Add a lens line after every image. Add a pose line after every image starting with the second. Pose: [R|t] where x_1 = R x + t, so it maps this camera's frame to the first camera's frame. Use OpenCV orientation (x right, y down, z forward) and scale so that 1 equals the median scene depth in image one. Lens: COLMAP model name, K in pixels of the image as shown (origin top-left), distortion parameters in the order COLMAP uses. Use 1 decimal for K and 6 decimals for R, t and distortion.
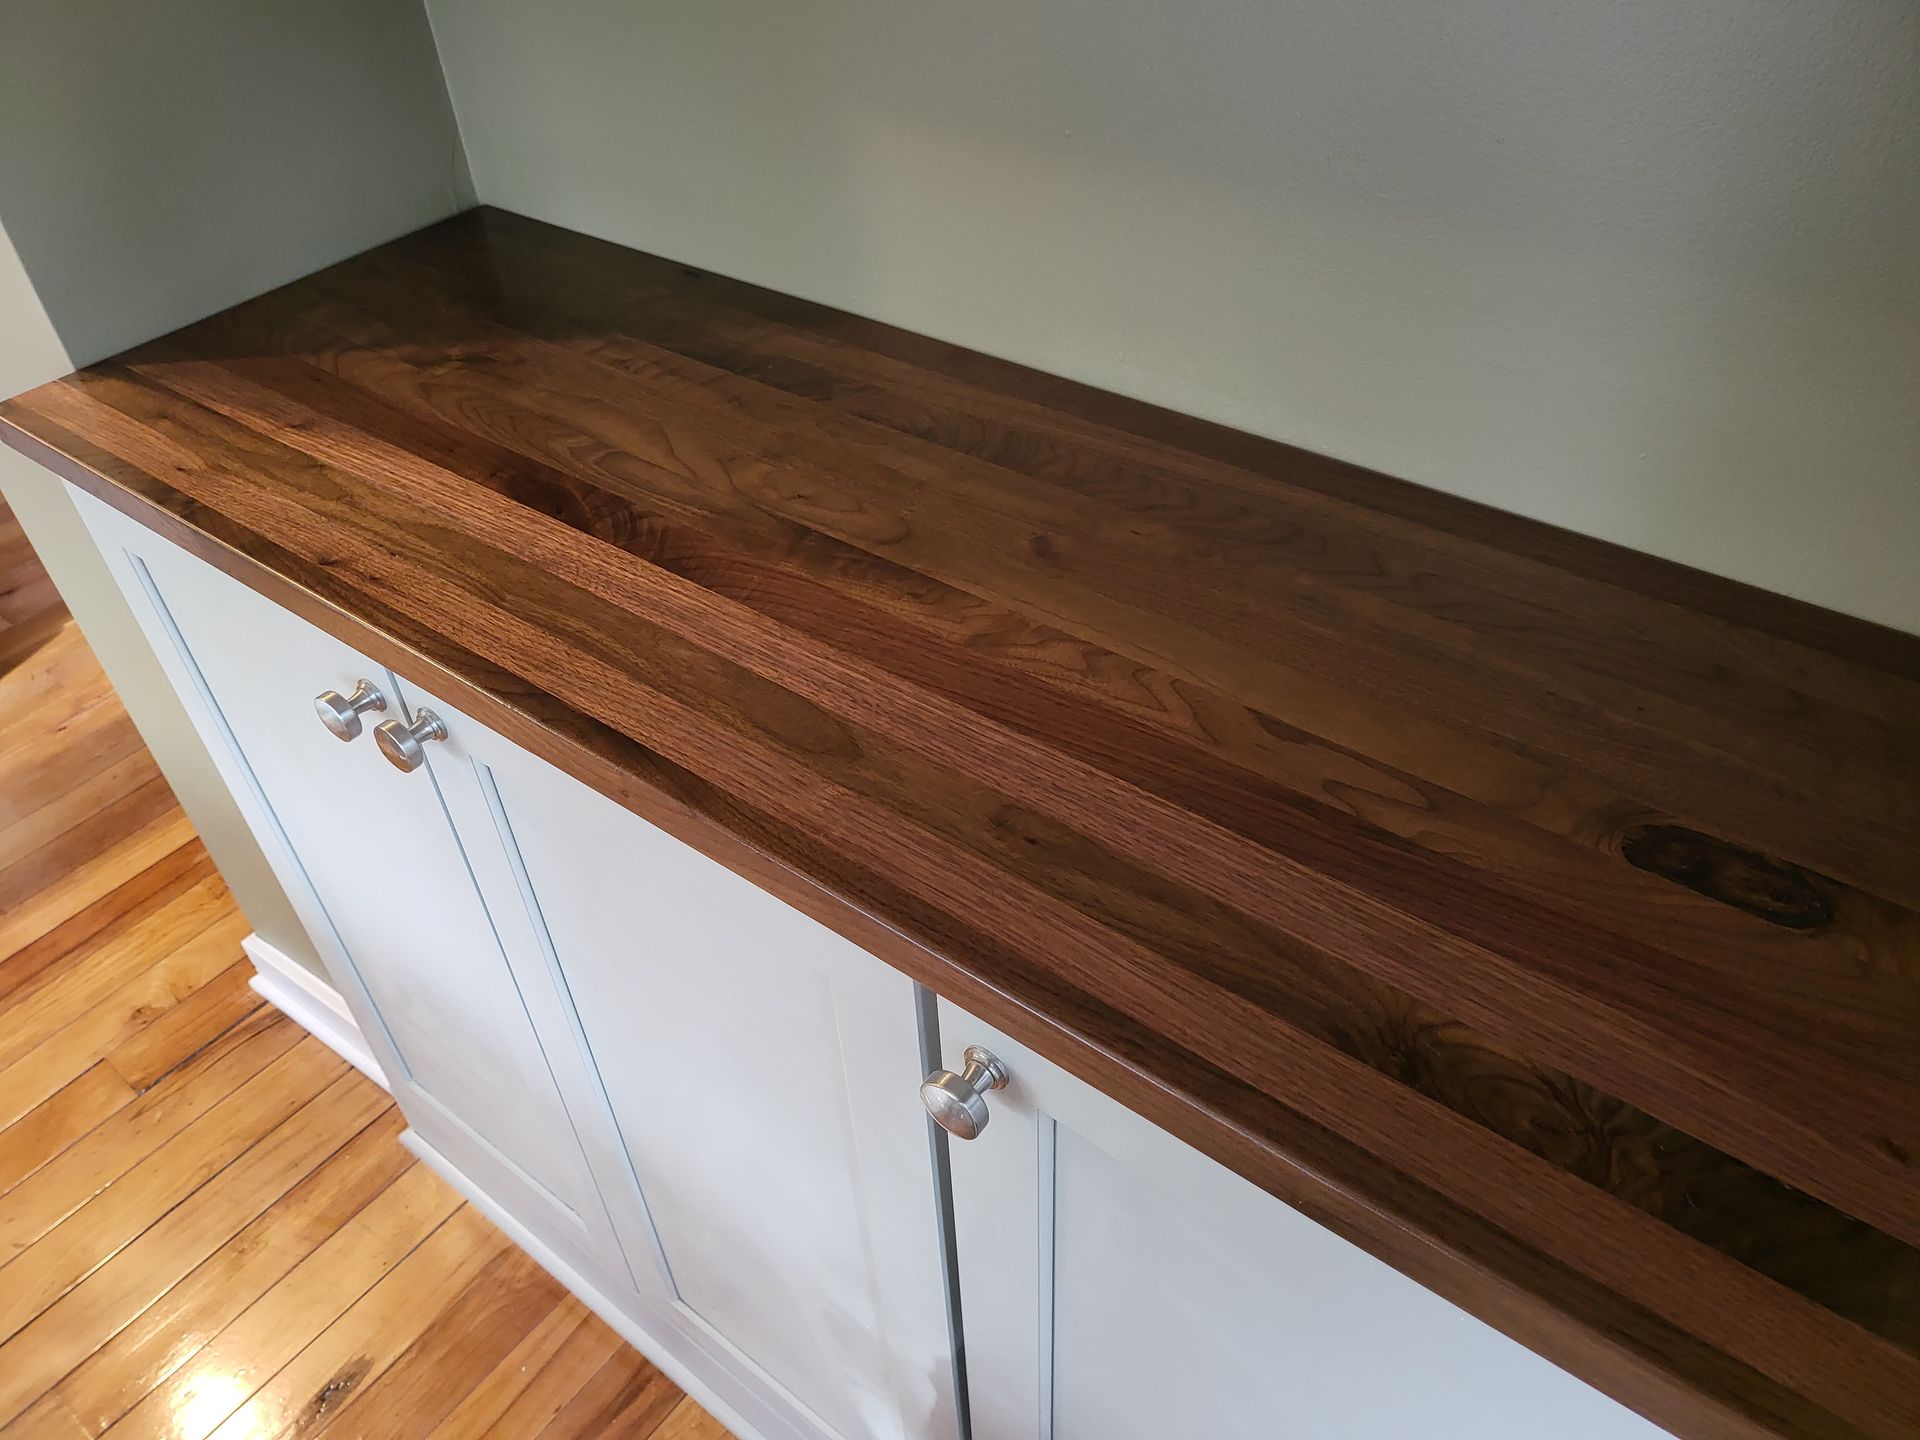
lens RADIAL K [[1355.7, 0, 961.6], [0, 1355.7, 698.3], [0, 0, 1]] dist [0.055047, -0.076325]
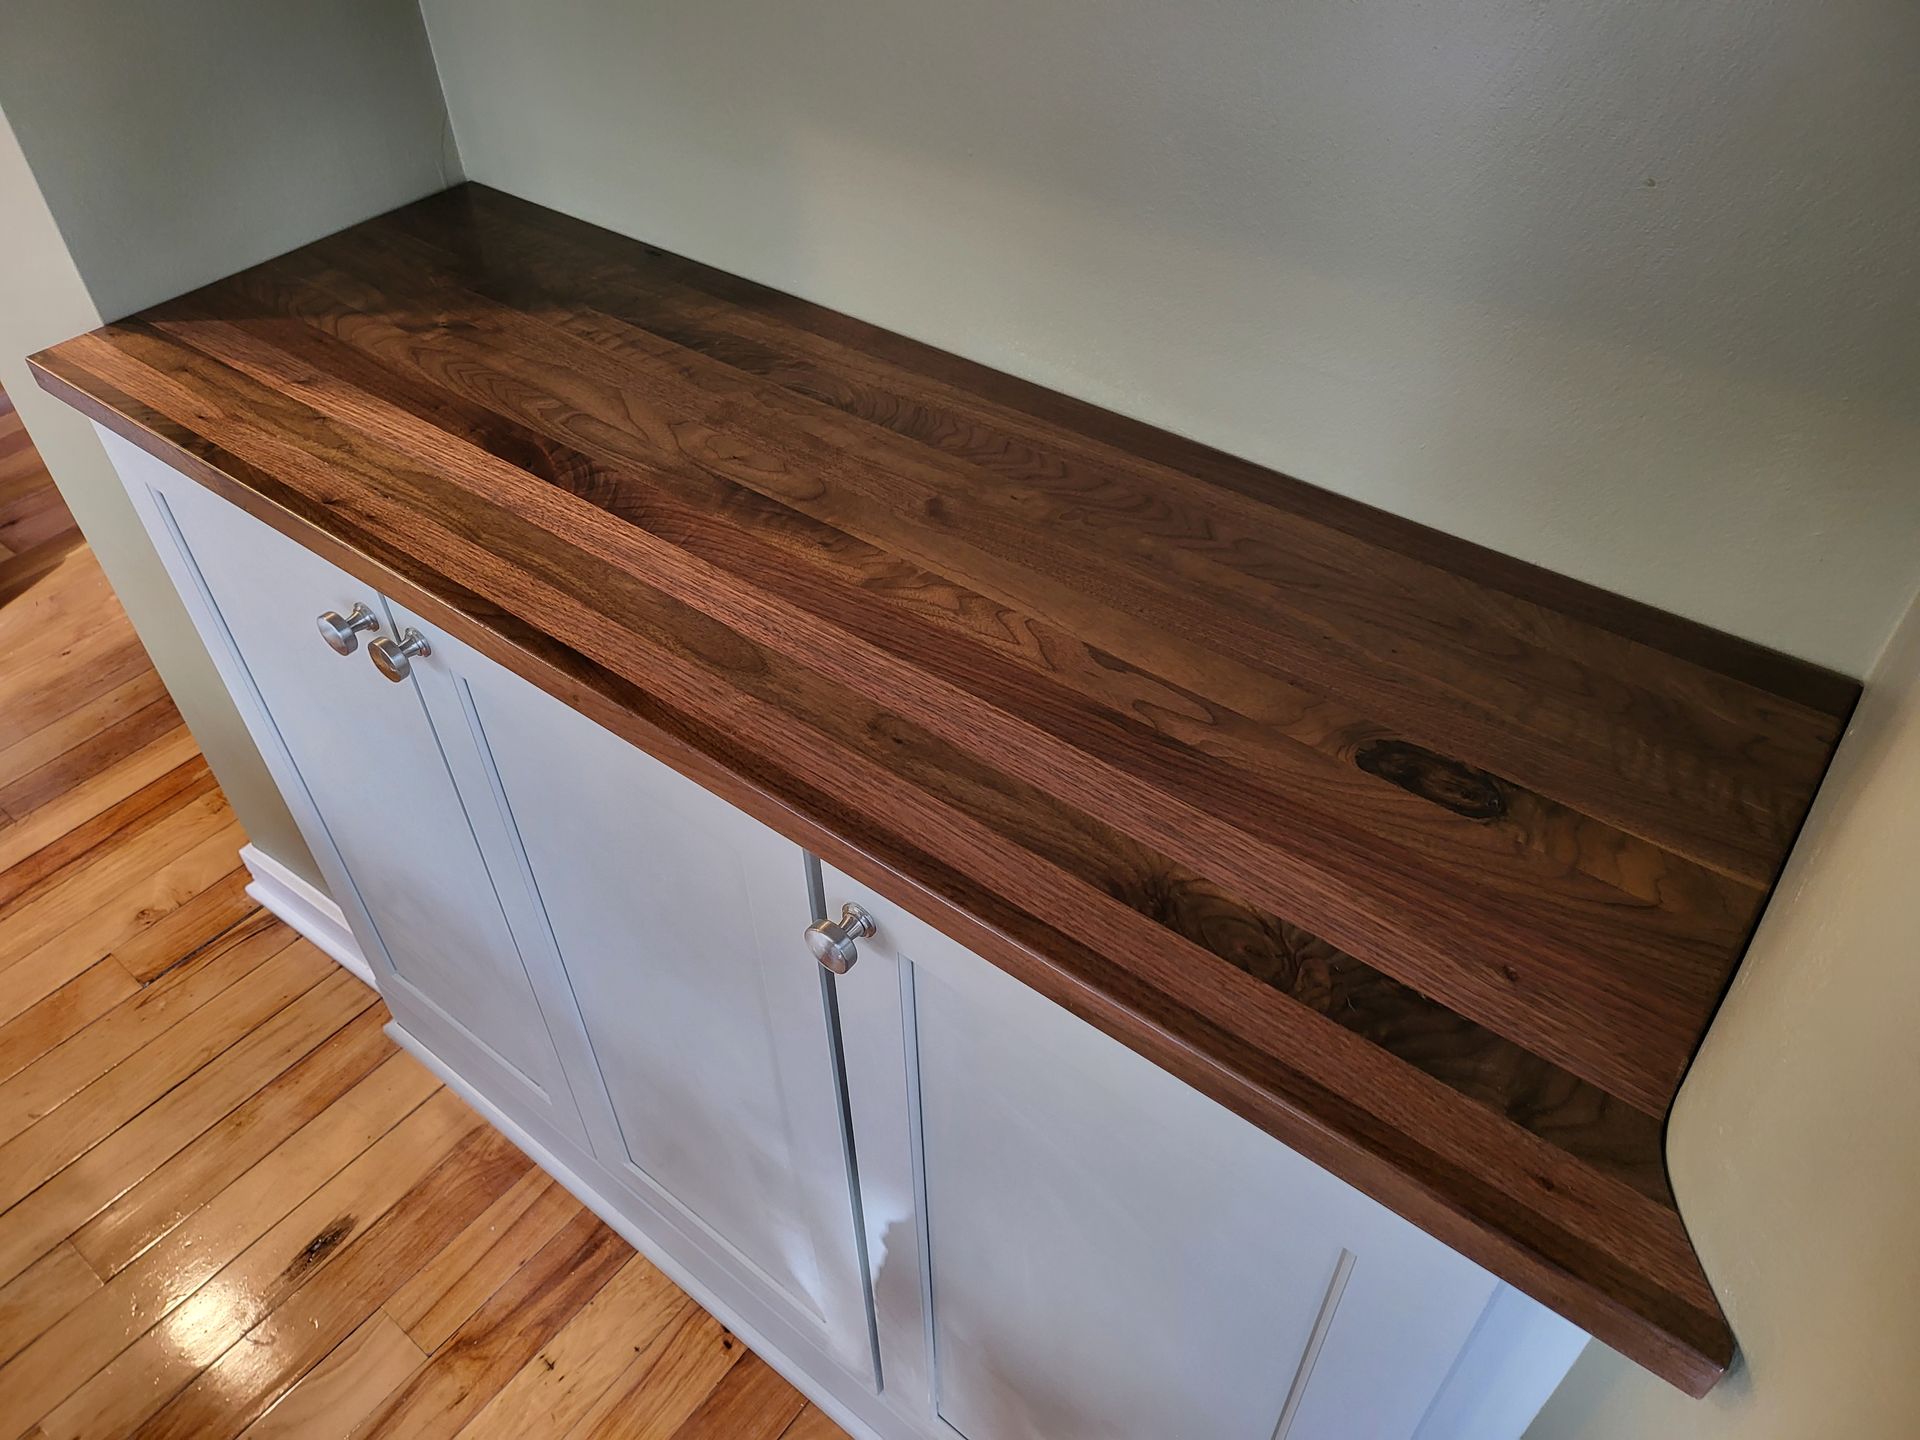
lens RADIAL K [[1351.9, 0, 972.8], [0, 1351.9, 713.3], [0, 0, 1]] dist [0.055664, -0.078820]
pose [[0.999468, 0.026916, 0.018427, 0.071632], [-0.027620, 0.998856, 0.039047, 0.021062], [-0.017355, -0.039536, 0.999067, -0.187259]]
